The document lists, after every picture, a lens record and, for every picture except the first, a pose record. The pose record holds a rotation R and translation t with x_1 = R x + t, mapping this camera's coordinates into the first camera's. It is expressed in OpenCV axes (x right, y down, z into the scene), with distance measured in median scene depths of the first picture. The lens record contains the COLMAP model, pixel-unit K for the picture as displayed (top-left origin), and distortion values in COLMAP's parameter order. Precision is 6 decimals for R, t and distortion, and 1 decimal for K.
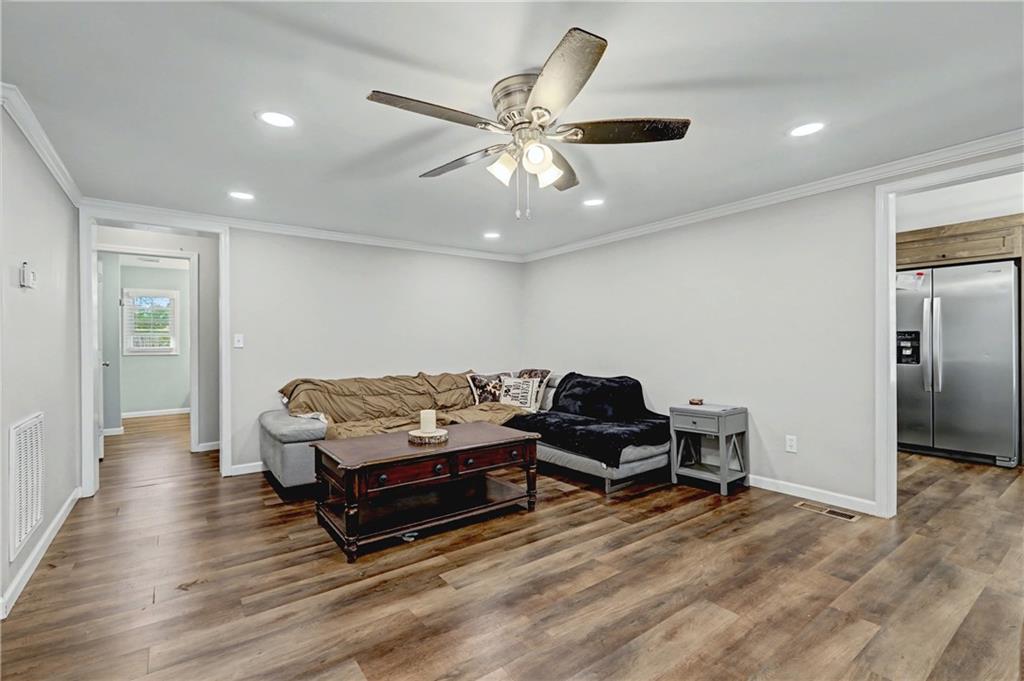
lens RADIAL K [[456.3, 0, 508.3], [0, 456.3, 342.0], [0, 0, 1]] dist [-0.004359, 0.000176]
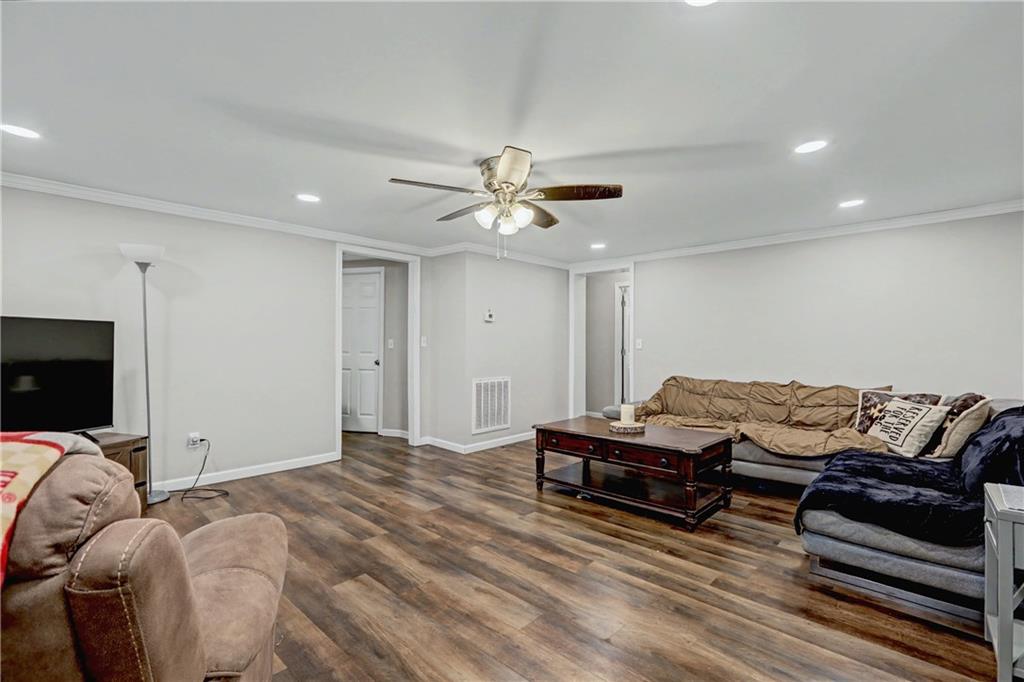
lens RADIAL K [[456.3, 0, 512.7], [0, 456.3, 343.9], [0, 0, 1]] dist [-0.004359, 0.000176]
pose [[0.190464, 0.005353, -0.981680, 1.006585], [-0.002688, 0.999984, 0.004931, -0.012548], [0.981691, 0.001699, 0.190475, 0.547407]]
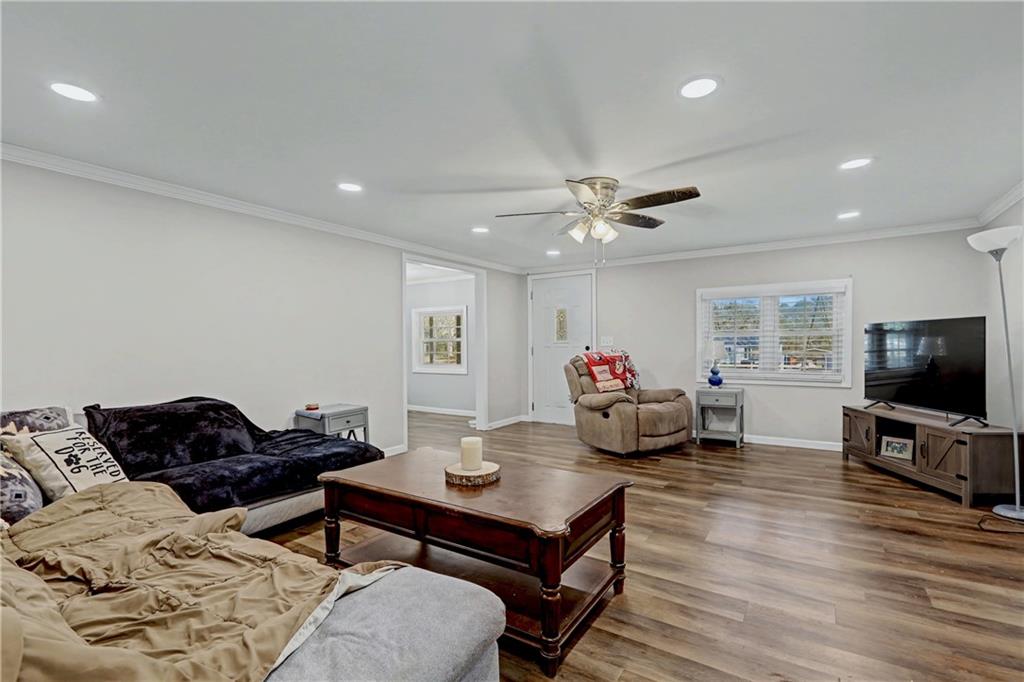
lens RADIAL K [[469.2, 0, 511.7], [0, 469.2, 342.3], [0, 0, 1]] dist [0.001451, 0.000011]
pose [[-0.345741, 0.015534, 0.938202, -1.000794], [0.008881, 0.999872, -0.013283, 0.010247], [-0.938288, 0.003740, -0.345834, 1.332686]]
